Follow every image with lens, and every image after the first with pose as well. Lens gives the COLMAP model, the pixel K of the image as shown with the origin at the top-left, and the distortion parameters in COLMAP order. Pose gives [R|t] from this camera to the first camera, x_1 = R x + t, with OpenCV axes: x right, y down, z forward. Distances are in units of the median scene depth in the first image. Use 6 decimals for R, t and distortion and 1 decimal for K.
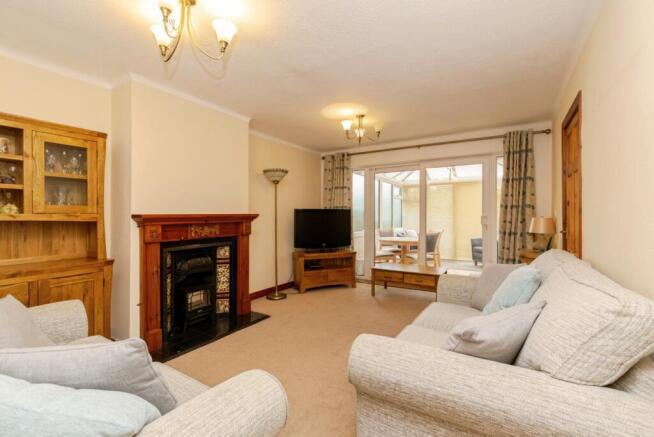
lens RADIAL K [[296.3, 0, 326.6], [0, 296.3, 218.5], [0, 0, 1]] dist [0.010917, -0.000998]
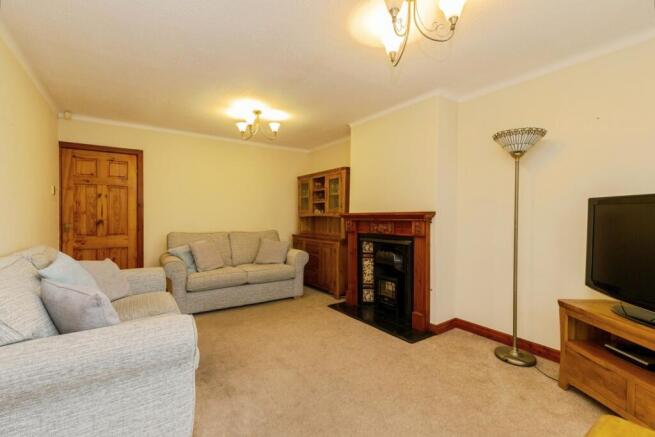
lens RADIAL K [[296.7, 0, 327.4], [0, 296.7, 216.8], [0, 0, 1]] dist [0.010917, -0.000998]
pose [[-0.397222, 0.010589, -0.917661, 0.712944], [-0.006751, 0.999873, 0.014460, -0.014427], [0.917698, 0.011938, -0.397100, 1.277994]]
